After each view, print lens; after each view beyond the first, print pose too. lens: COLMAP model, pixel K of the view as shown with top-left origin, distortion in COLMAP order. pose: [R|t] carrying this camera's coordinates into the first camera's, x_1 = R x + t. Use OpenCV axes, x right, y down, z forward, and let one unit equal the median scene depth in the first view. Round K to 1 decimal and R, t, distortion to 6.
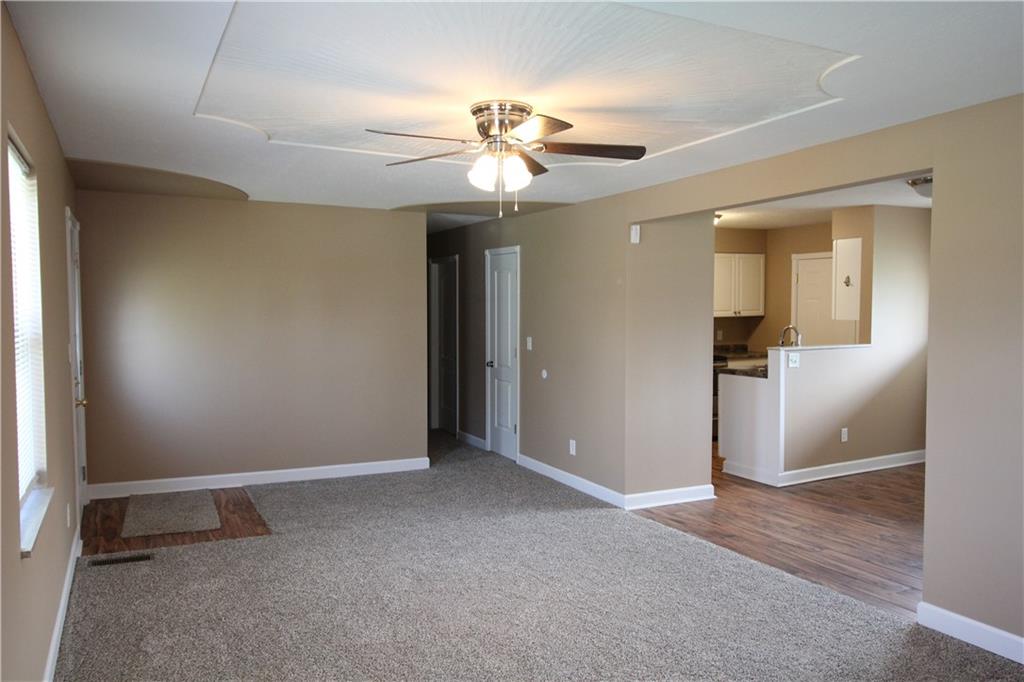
lens RADIAL K [[761.7, 0, 512.0], [0, 761.7, 341.0], [0, 0, 1]] dist [-0.004047, -0.002168]
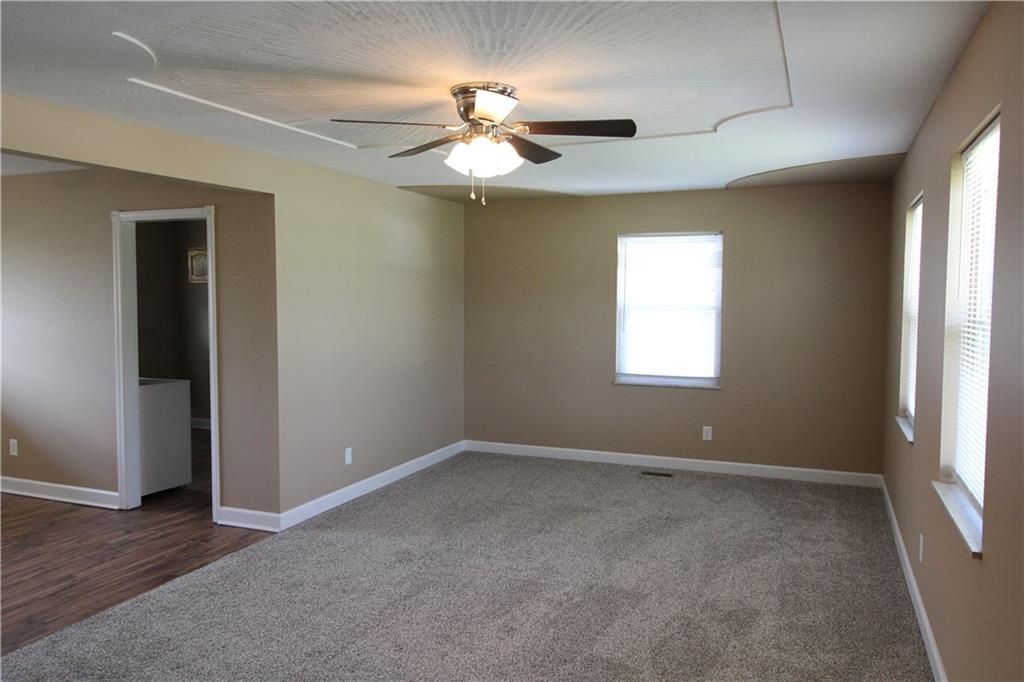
lens RADIAL K [[761.7, 0, 512.0], [0, 761.7, 341.0], [0, 0, 1]] dist [-0.004047, -0.002168]
pose [[-0.644724, -0.053480, 0.762542, -0.545035], [0.033986, 0.994558, 0.098487, -0.061557], [-0.763660, 0.089413, -0.639398, 1.111959]]
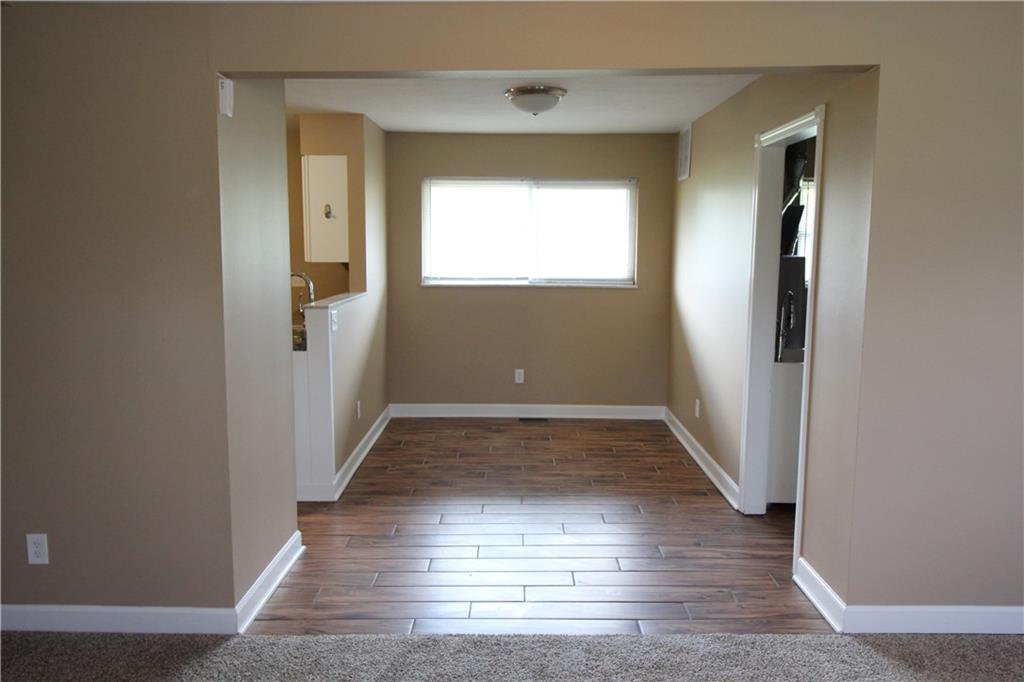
lens RADIAL K [[761.7, 0, 512.0], [0, 761.7, 341.0], [0, 0, 1]] dist [-0.004047, -0.002168]
pose [[0.441390, -0.109829, 0.890569, -0.258206], [0.038470, 0.993885, 0.103504, -0.031554], [-0.896490, -0.011426, 0.442916, 0.730857]]
